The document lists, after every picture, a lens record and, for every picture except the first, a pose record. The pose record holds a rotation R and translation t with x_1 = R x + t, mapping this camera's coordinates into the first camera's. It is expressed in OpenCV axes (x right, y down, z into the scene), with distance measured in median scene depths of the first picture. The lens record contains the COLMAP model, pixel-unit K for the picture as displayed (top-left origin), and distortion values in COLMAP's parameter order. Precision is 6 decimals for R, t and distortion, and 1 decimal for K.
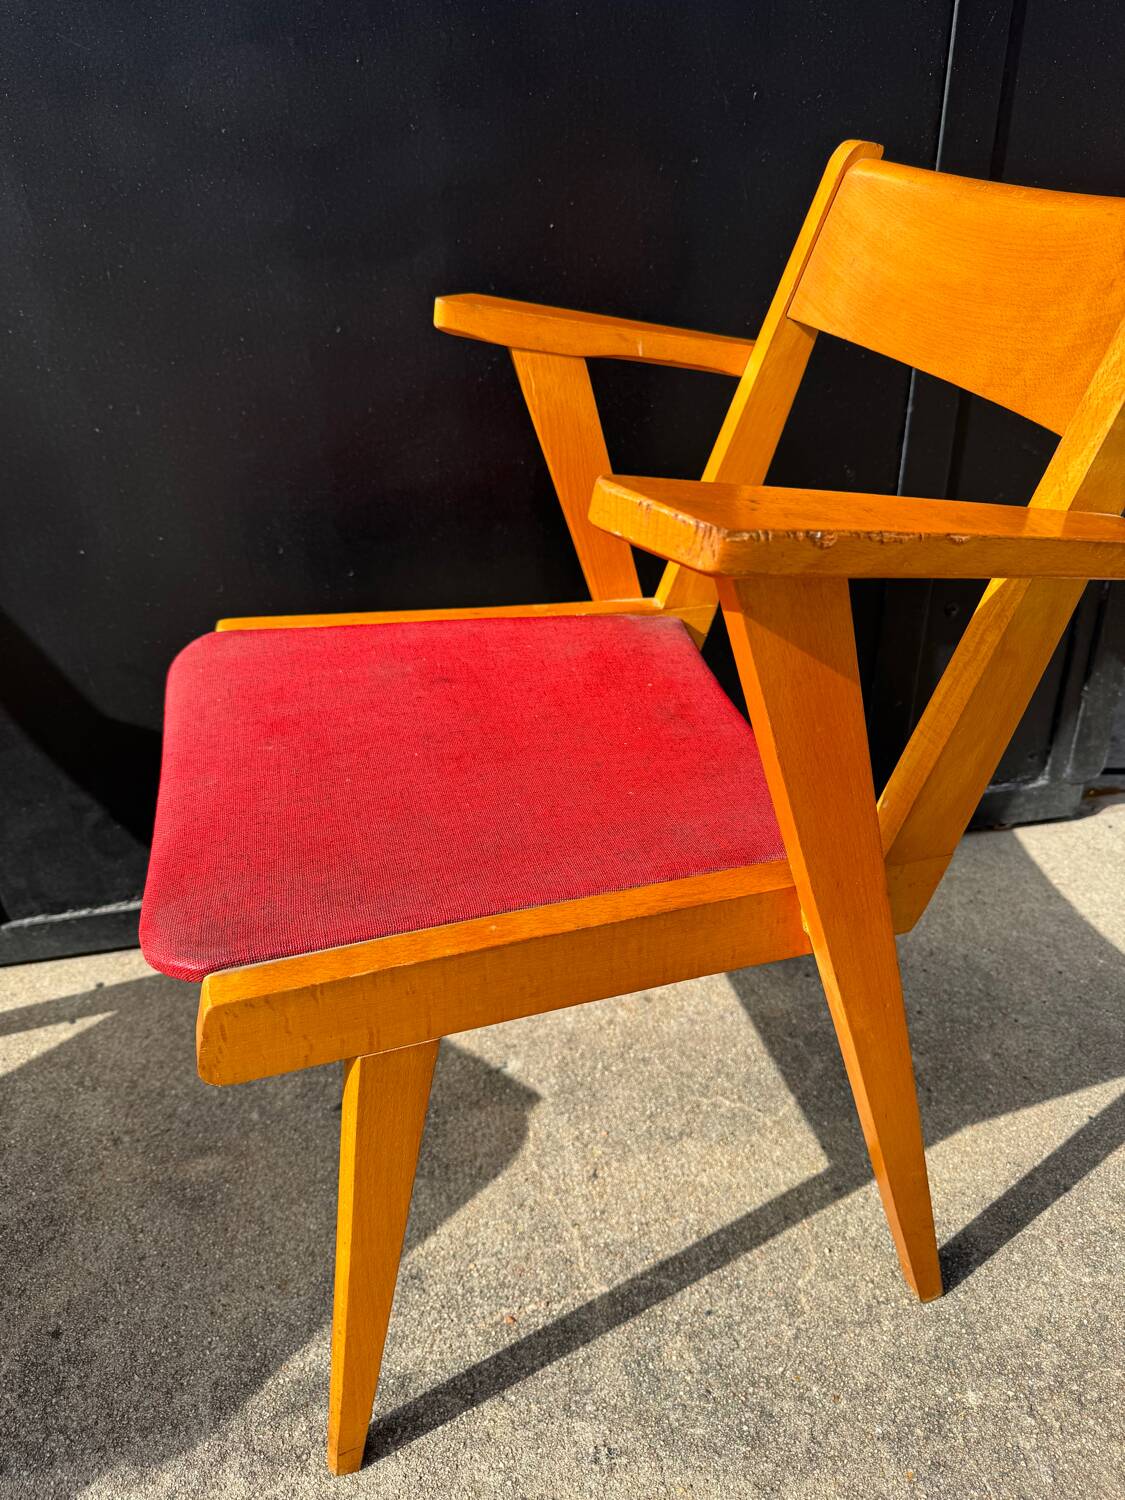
lens RADIAL K [[1077.9, 0, 563.7], [0, 1077.9, 754.4], [0, 0, 1]] dist [0.005097, -0.015163]
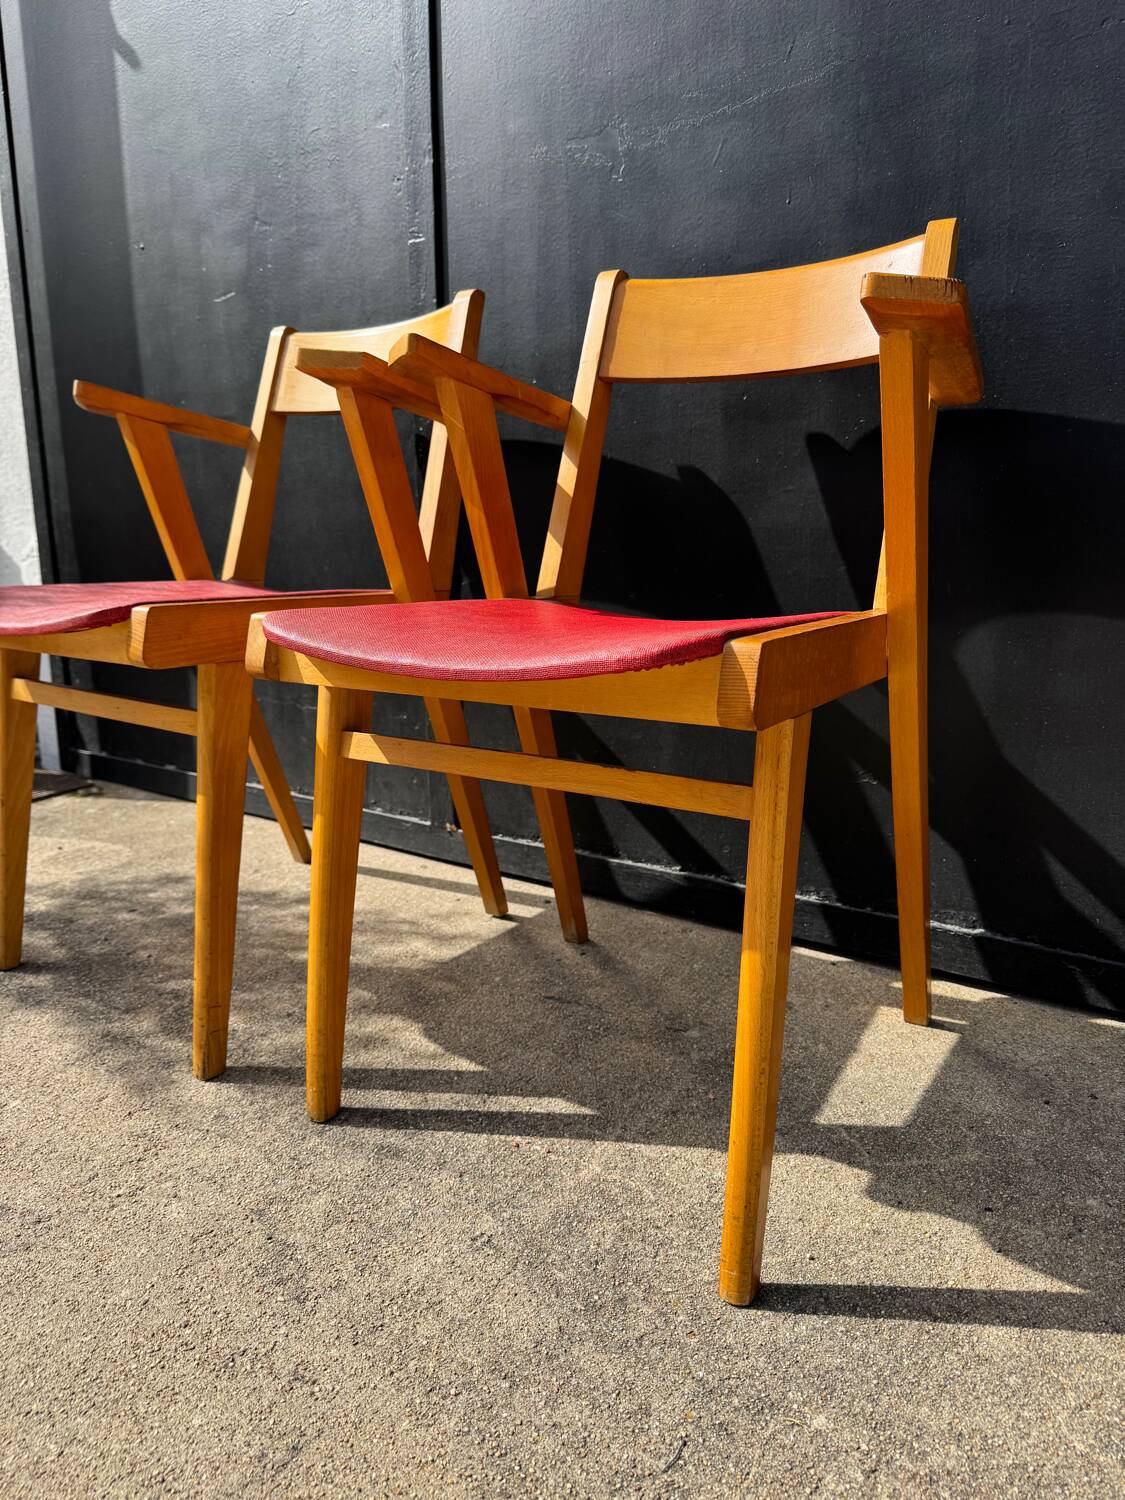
lens RADIAL K [[1077.9, 0, 547.0], [0, 1077.9, 753.8], [0, 0, 1]] dist [0.005097, -0.015163]
pose [[0.698683, 0.182399, -0.691789, 0.666030], [-0.377151, 0.915585, -0.139504, 0.302655], [0.607946, 0.358378, 0.708496, 0.098178]]
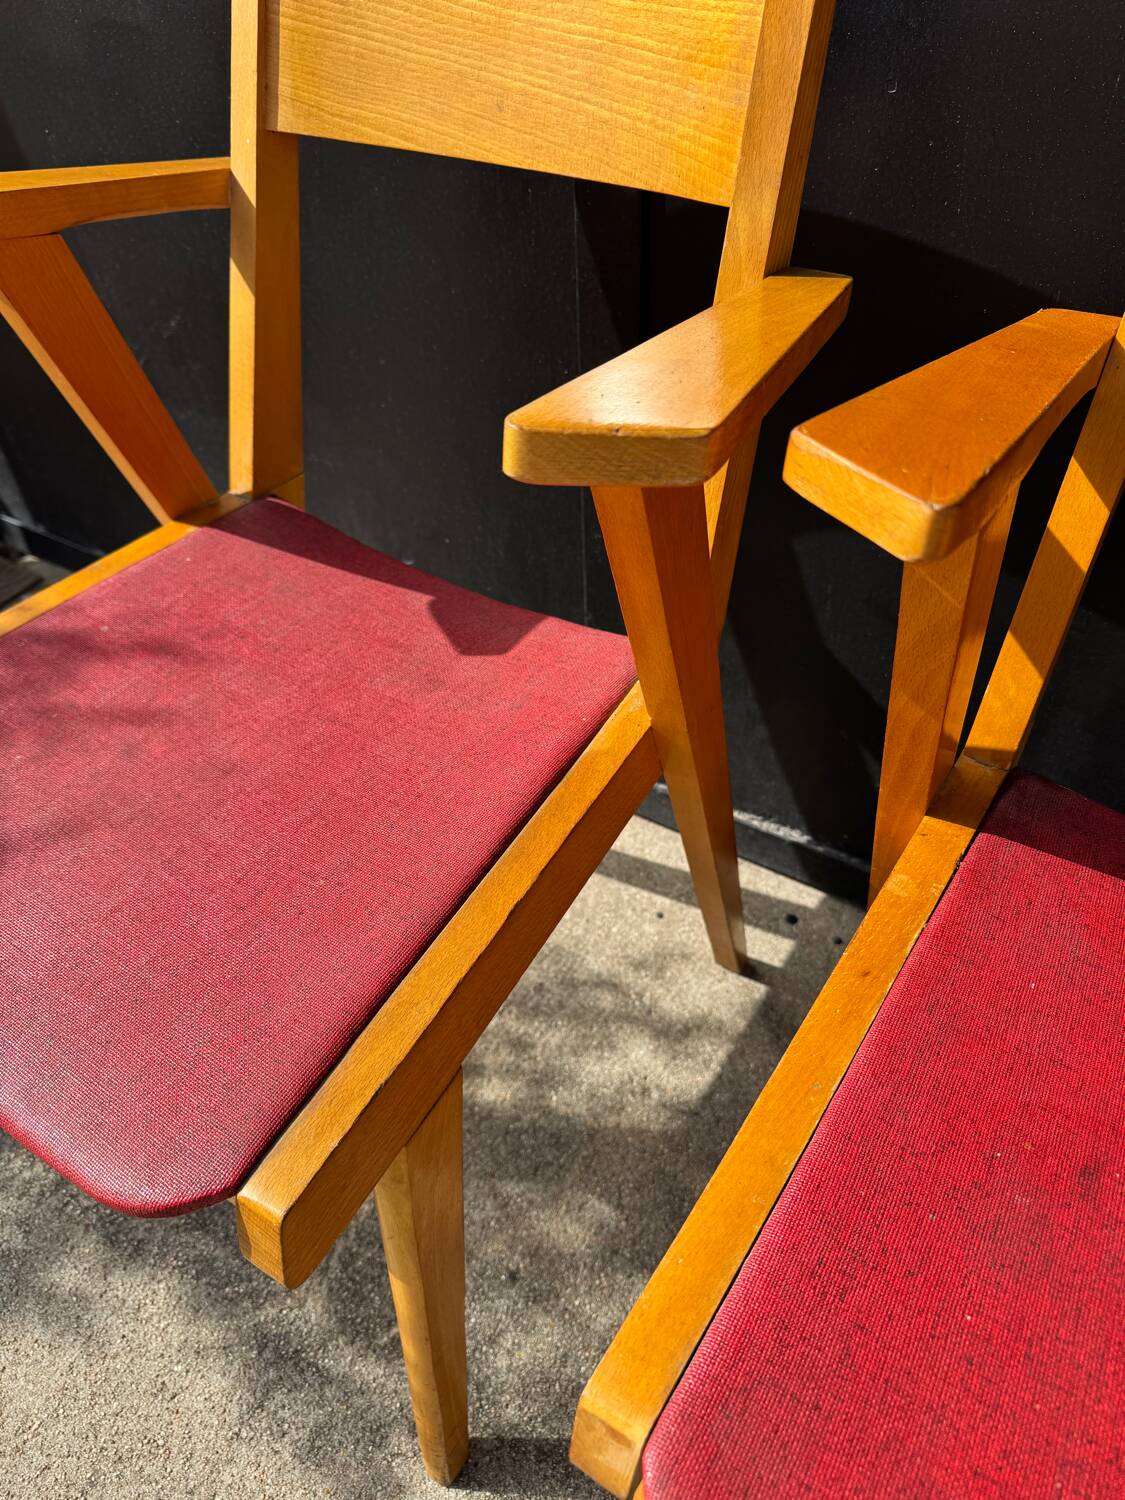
lens RADIAL K [[1077.9, 0, 546.8], [0, 1077.9, 755.0], [0, 0, 1]] dist [0.005097, -0.015163]
pose [[0.747930, 0.469104, -0.469620, -0.214956], [-0.326048, 0.875898, 0.355662, -0.229220], [0.578181, -0.112892, 0.808060, 0.288835]]
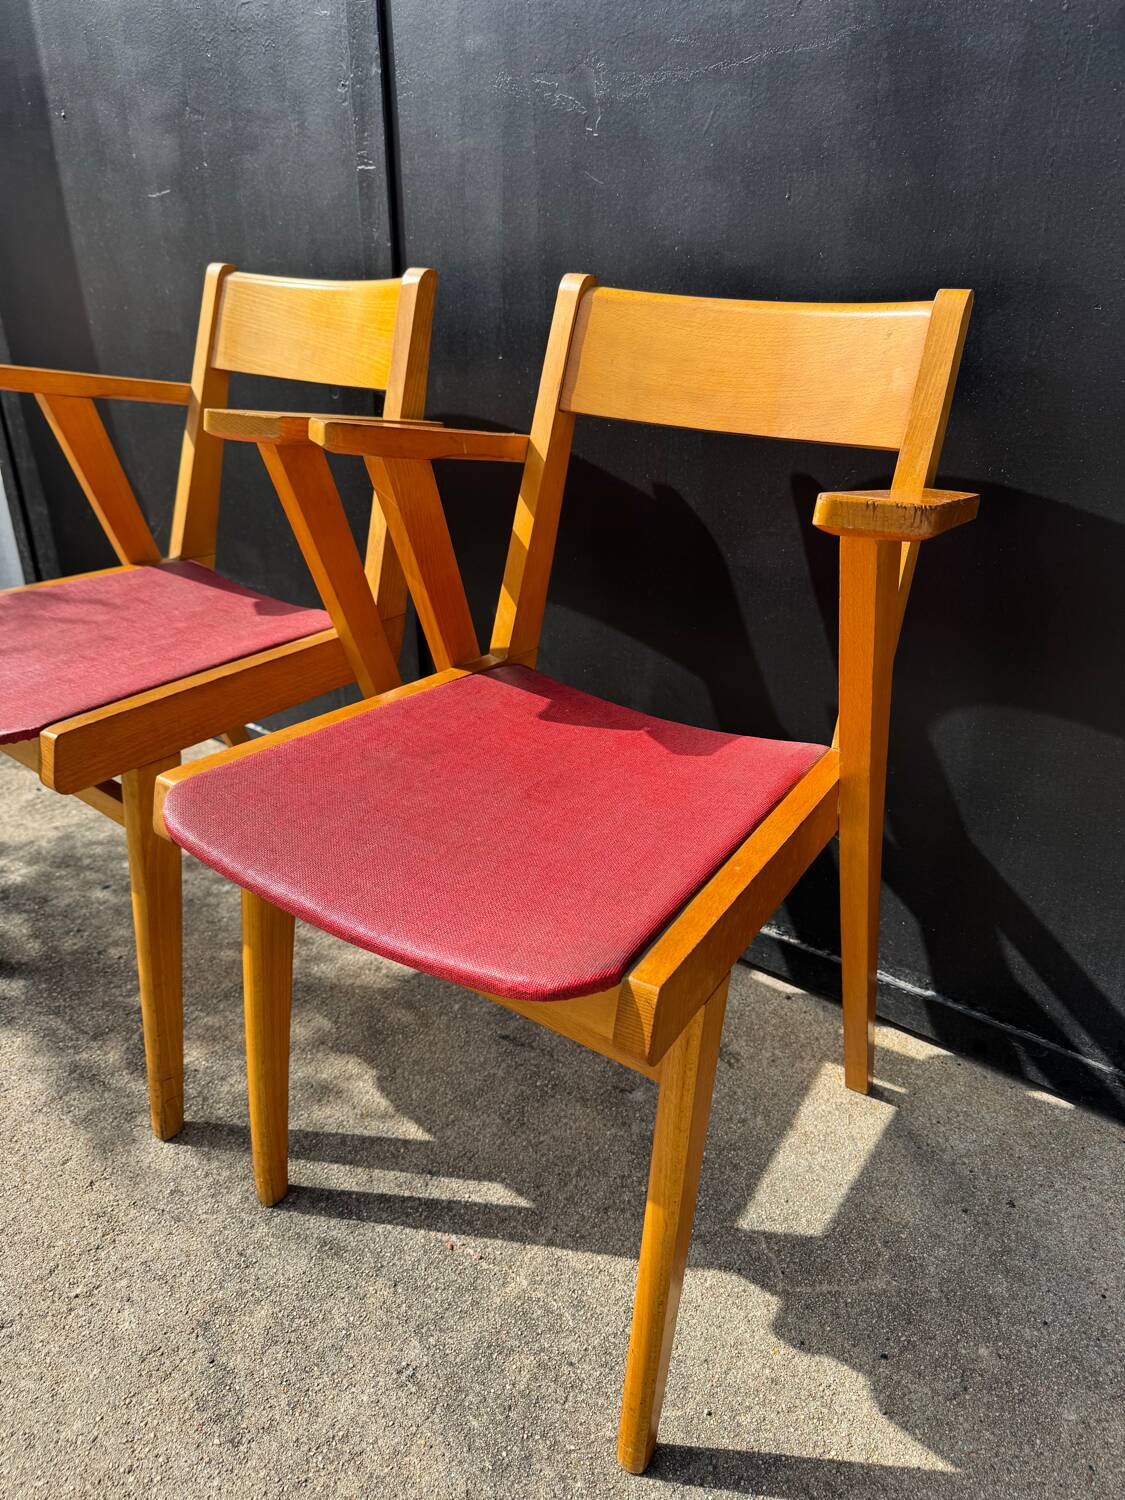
lens RADIAL K [[1077.9, 0, 559.8], [0, 1077.9, 757.6], [0, 0, 1]] dist [0.005097, -0.015163]
pose [[0.681647, 0.359083, -0.637508, 0.585574], [-0.394347, 0.914214, 0.093289, -0.111300], [0.616318, 0.187809, 0.764775, 0.088089]]
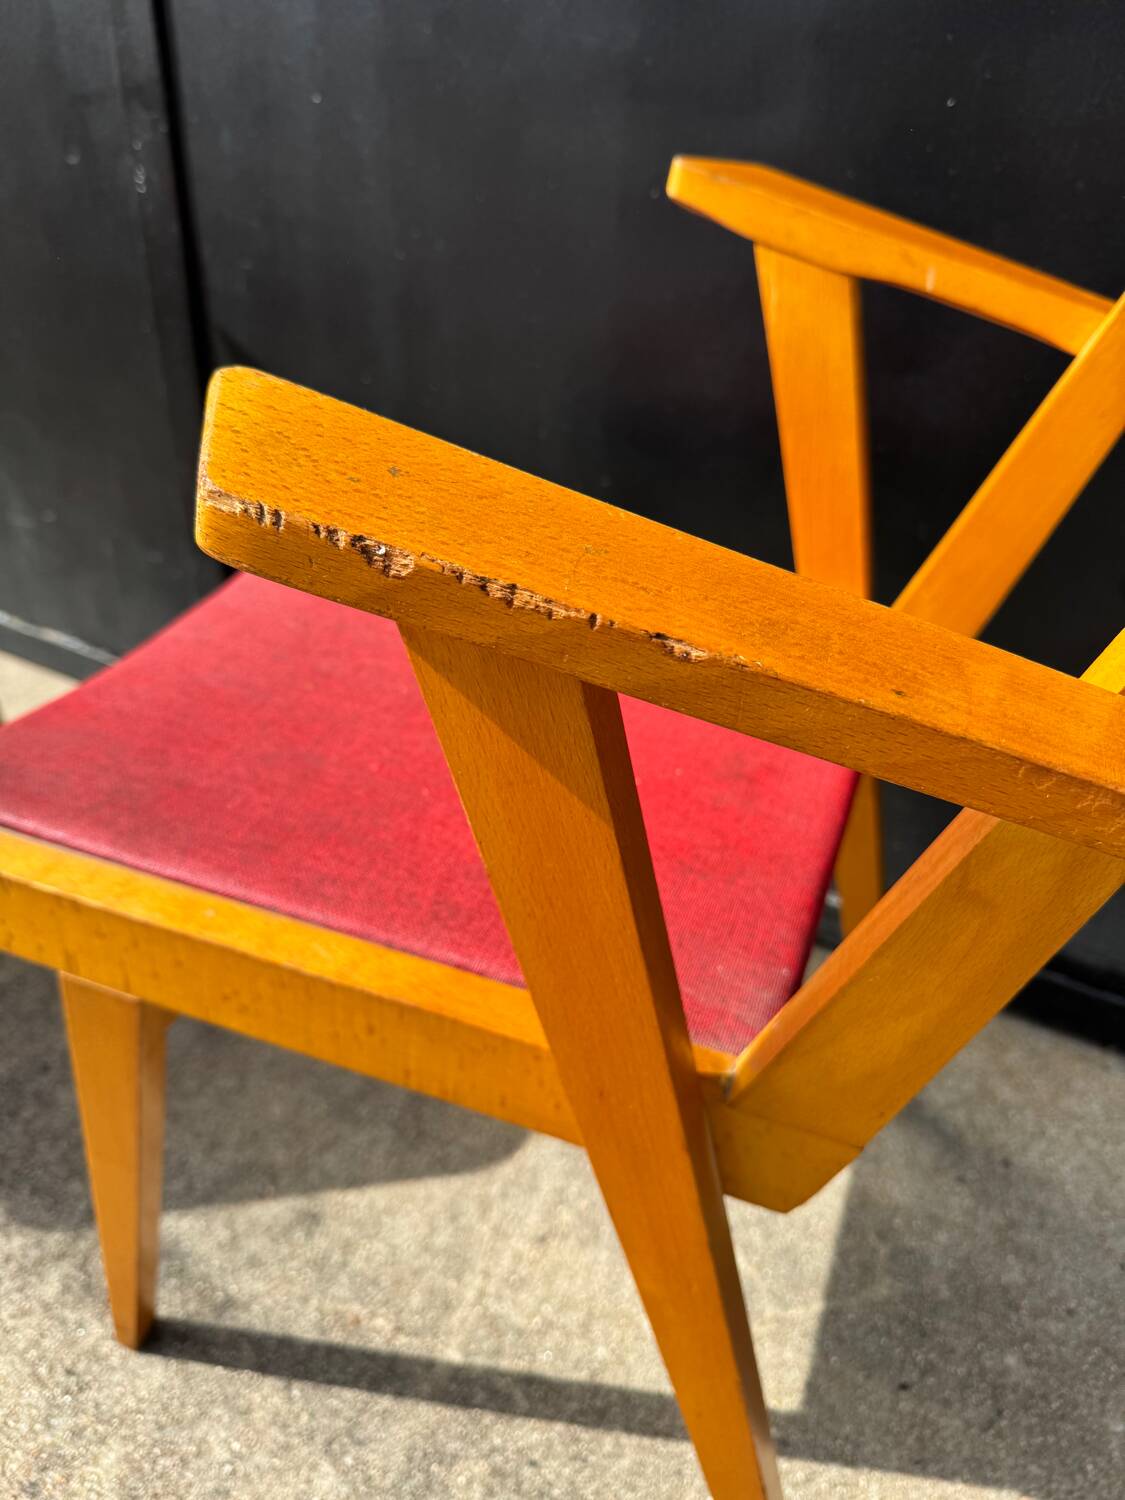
lens RADIAL K [[1111.9, 0, 556.0], [0, 1111.9, 745.8], [0, 0, 1]] dist [-0.039881, 0.016786]
pose [[0.802949, 0.395061, -0.446318, 0.306973], [-0.366220, 0.917776, 0.153526, -0.115202], [0.470272, 0.040177, 0.881607, 0.256929]]
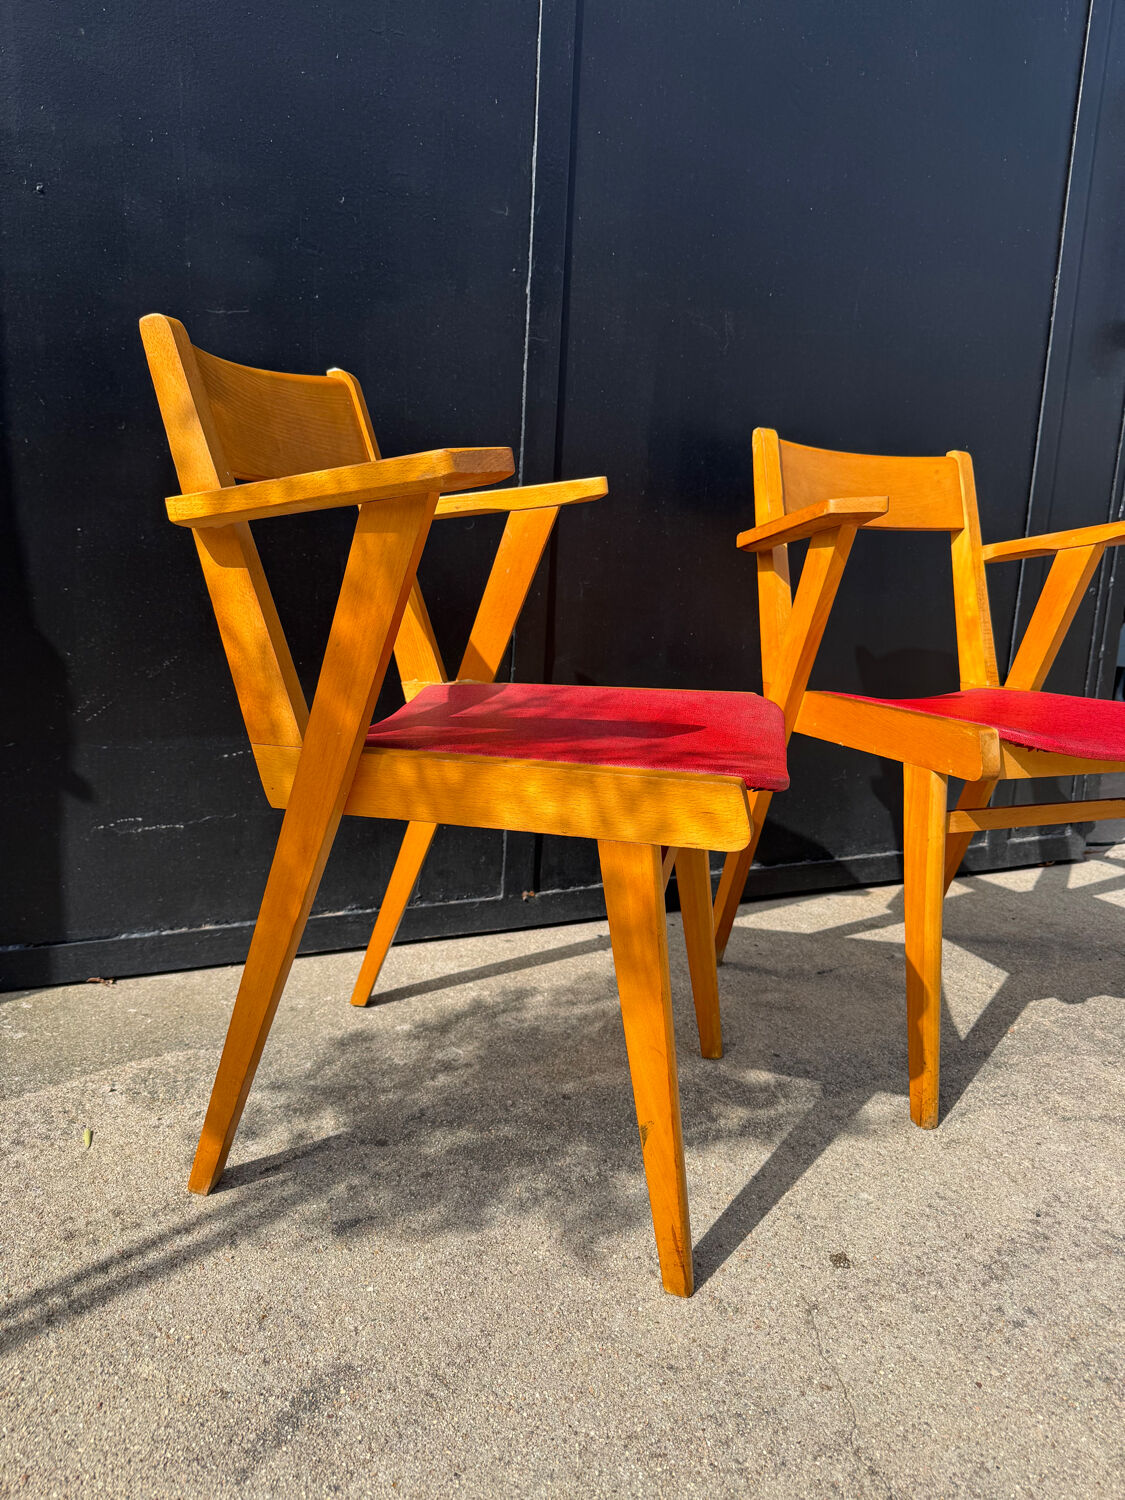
lens RADIAL K [[1077.9, 0, 562.4], [0, 1077.9, 748.9], [0, 0, 1]] dist [0.005097, -0.015163]
pose [[0.951706, 0.033615, 0.305166, -1.284823], [0.070405, 0.943602, -0.323508, 0.610203], [-0.298830, 0.329370, 0.895665, -0.484946]]
